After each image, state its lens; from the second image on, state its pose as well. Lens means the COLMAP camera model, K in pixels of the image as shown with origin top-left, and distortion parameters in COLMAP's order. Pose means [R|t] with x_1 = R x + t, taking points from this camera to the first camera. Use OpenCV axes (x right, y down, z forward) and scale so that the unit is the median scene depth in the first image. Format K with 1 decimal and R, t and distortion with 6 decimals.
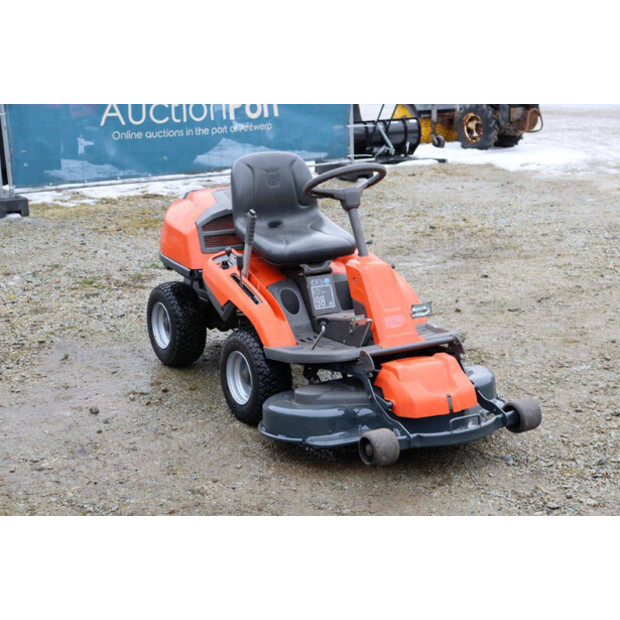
lens RADIAL K [[1163.2, 0, 309.0], [0, 1163.2, 315.9], [0, 0, 1]] dist [0.215588, 0.000000]
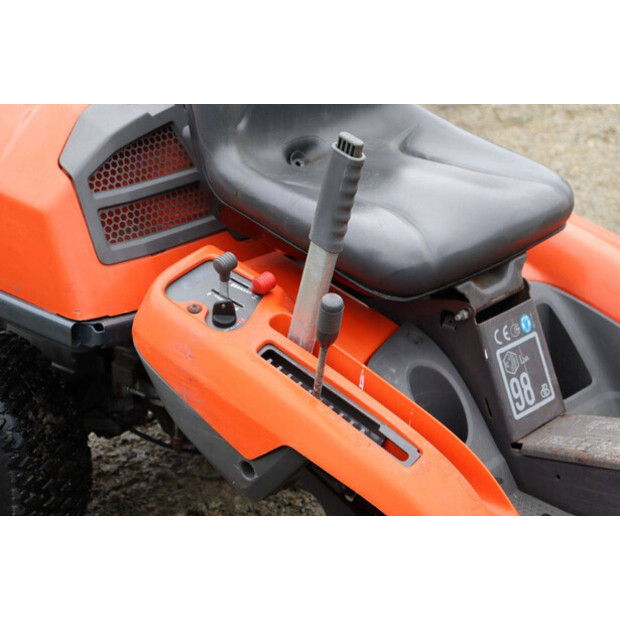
lens RADIAL K [[1395.5, 0, 309.3], [0, 1395.5, 306.5], [0, 0, 1]] dist [0.385864, 0.000000]
pose [[0.949655, -0.117817, 0.290301, -0.158946], [0.082799, 0.988034, 0.130128, -0.092382], [-0.302159, -0.099540, 0.948046, 0.655417]]
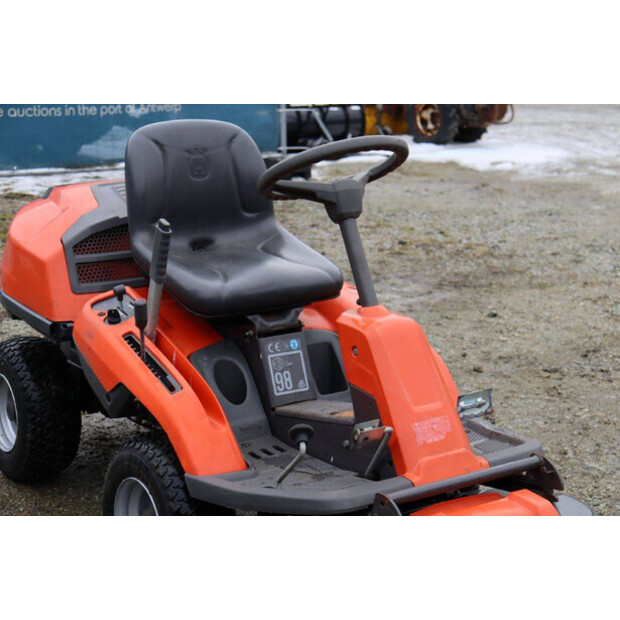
lens RADIAL K [[1233.3, 0, 314.8], [0, 1233.3, 311.1], [0, 0, 1]] dist [0.306331, 0.000000]
pose [[0.996585, 0.001548, 0.082556, -0.025349], [-0.000403, 0.999903, -0.013887, -0.038483], [-0.082569, 0.013806, 0.996490, 0.400643]]
